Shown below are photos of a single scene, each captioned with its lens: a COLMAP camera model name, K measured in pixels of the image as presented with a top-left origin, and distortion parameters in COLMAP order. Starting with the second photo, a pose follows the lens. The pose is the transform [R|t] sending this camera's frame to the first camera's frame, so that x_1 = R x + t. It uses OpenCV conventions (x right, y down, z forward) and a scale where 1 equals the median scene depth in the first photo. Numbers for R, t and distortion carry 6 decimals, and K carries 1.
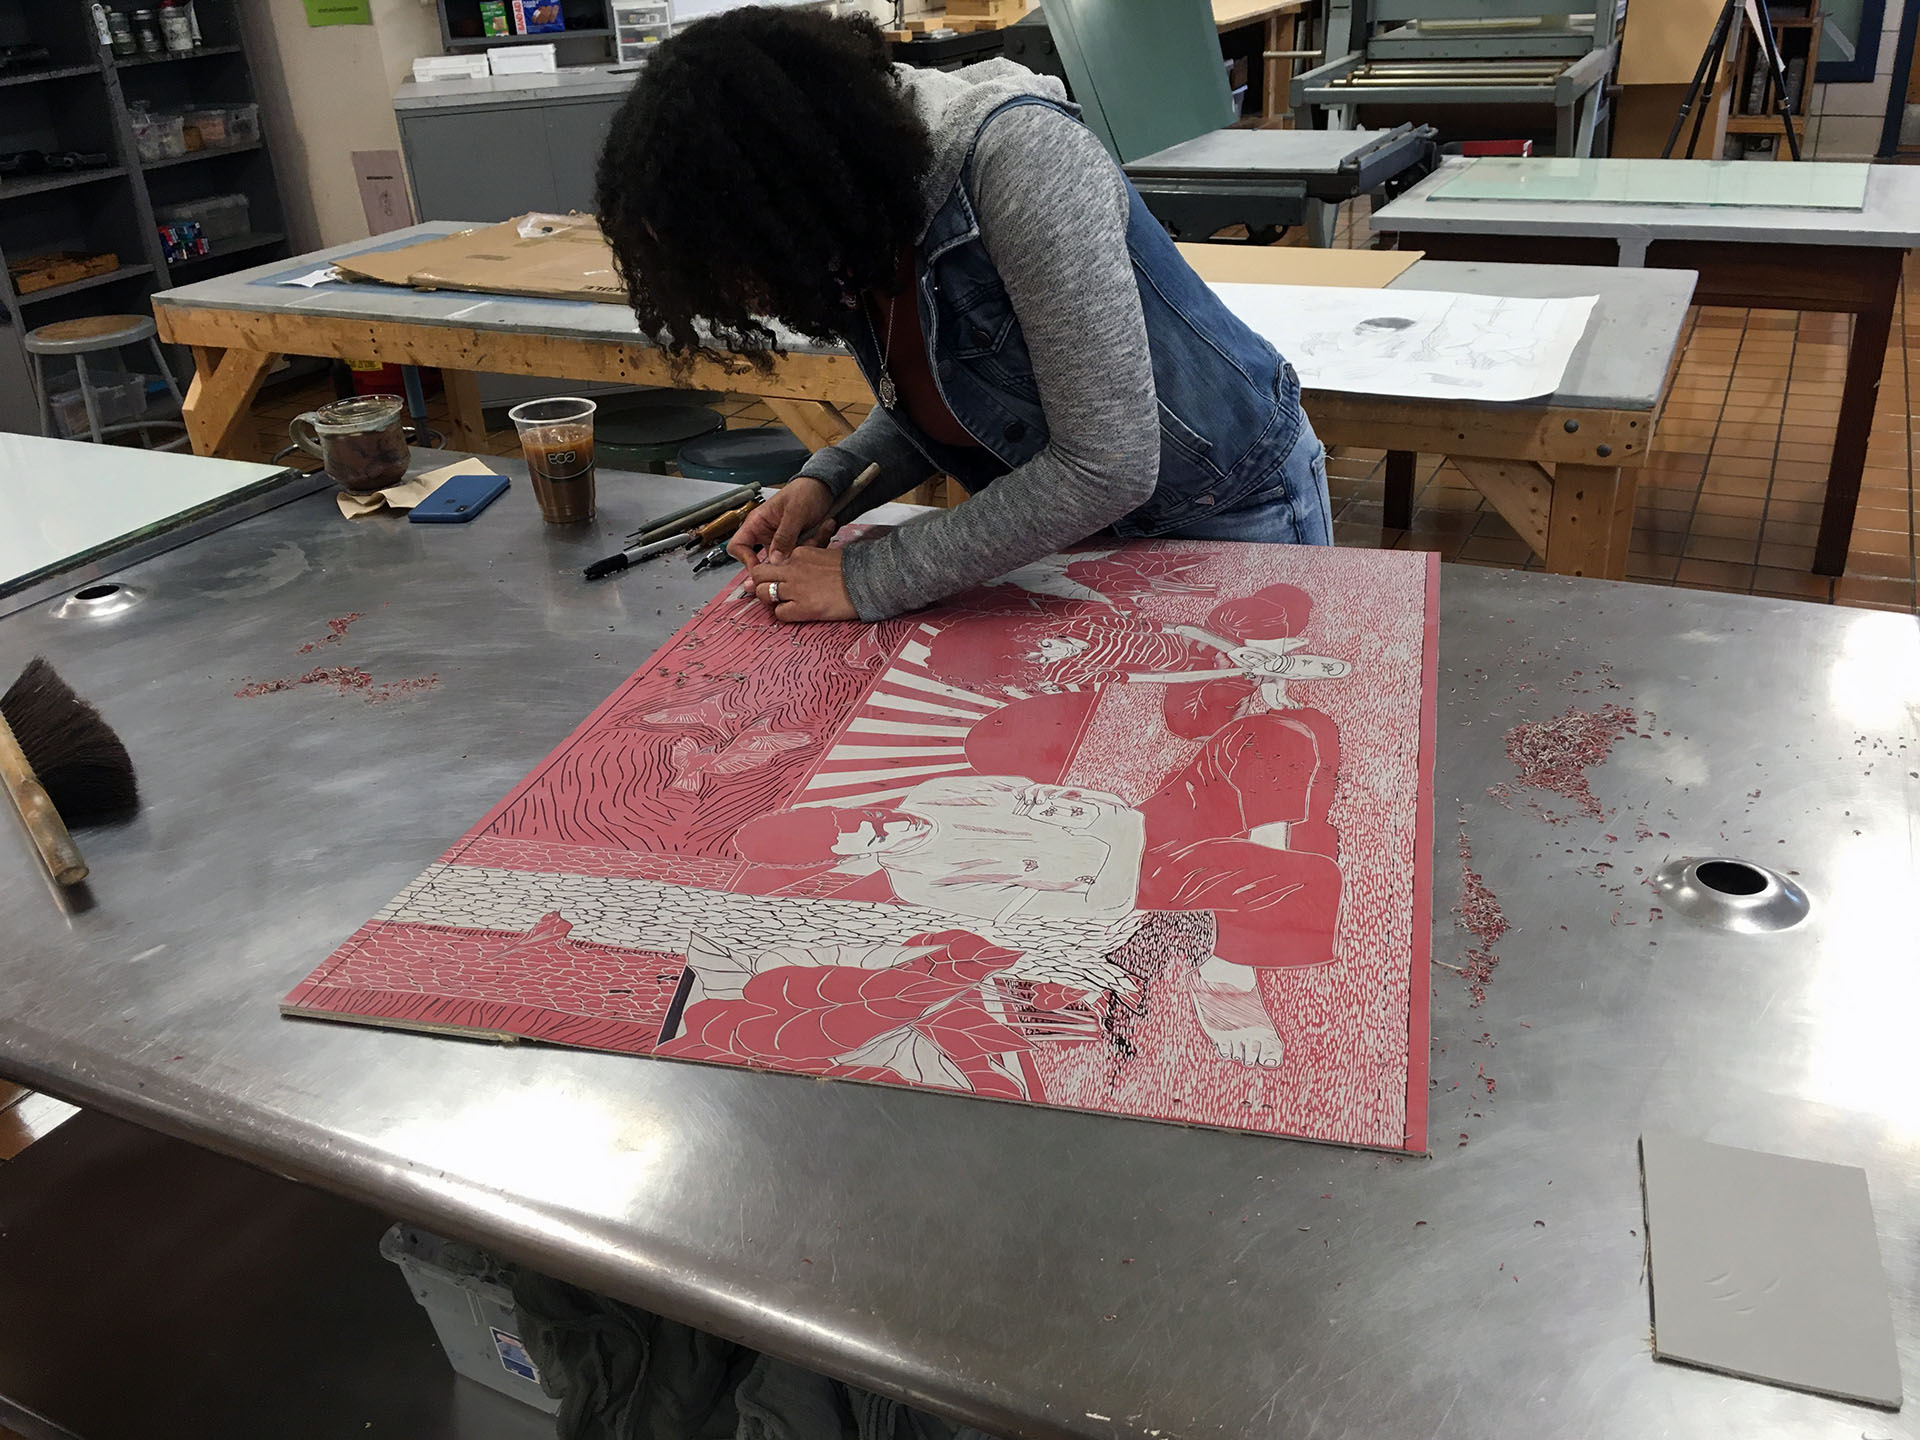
lens RADIAL K [[1635.5, 0, 968.1], [0, 1635.5, 717.1], [0, 0, 1]] dist [0.077672, -0.118020]
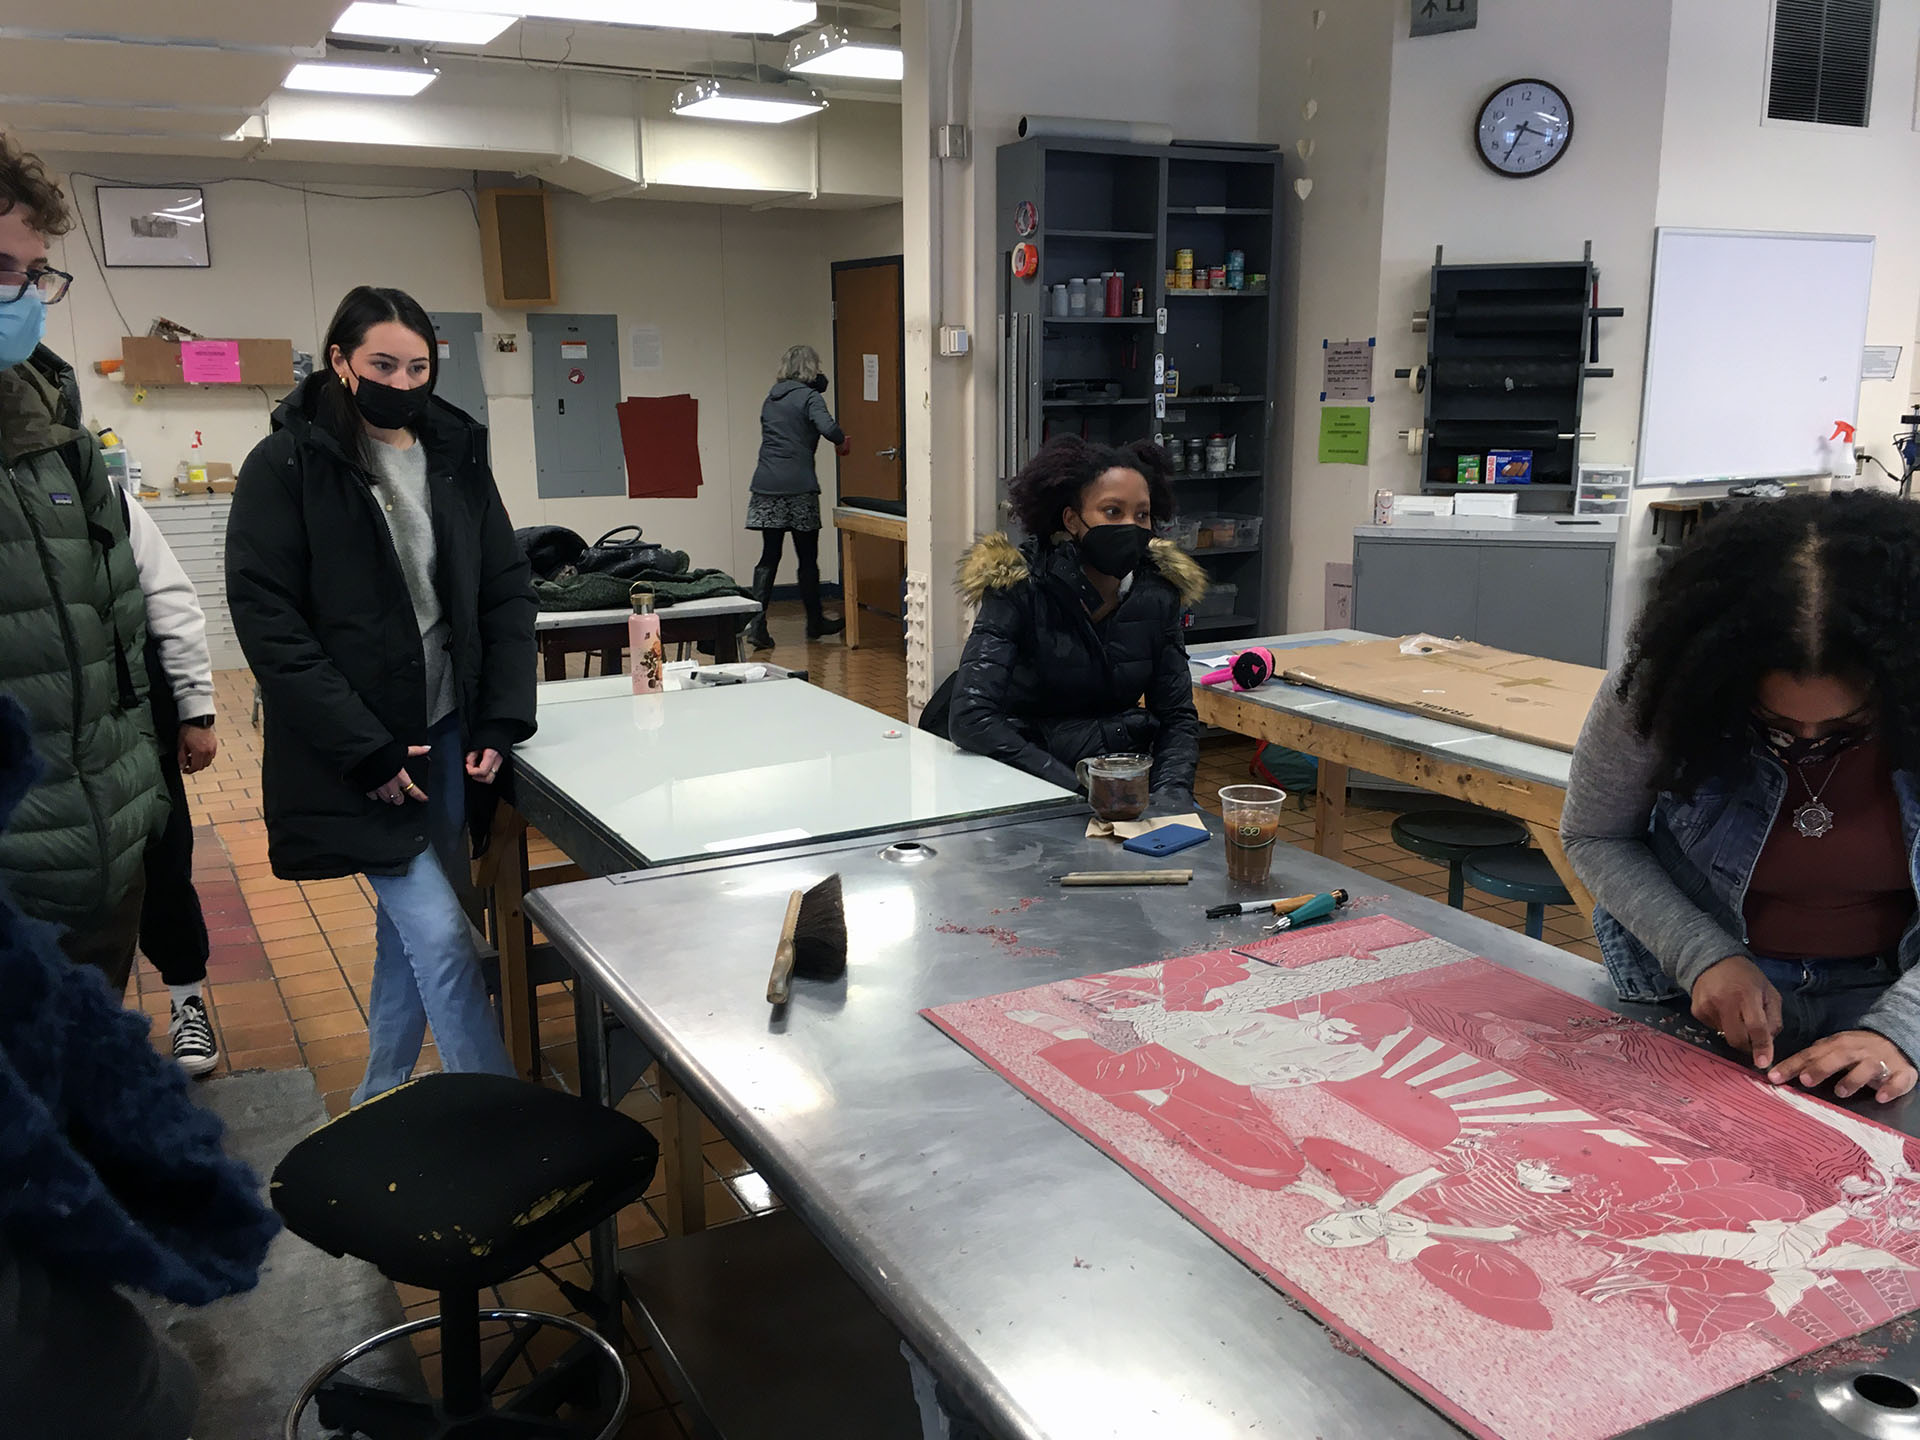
lens RADIAL K [[1635.5, 0, 969.9], [0, 1635.5, 717.9], [0, 0, 1]] dist [0.077672, -0.118020]
pose [[0.812678, 0.170744, -0.557137, 0.267641], [-0.293422, 0.945955, -0.138102, 0.001114], [0.503446, 0.275709, 0.818857, -0.167718]]
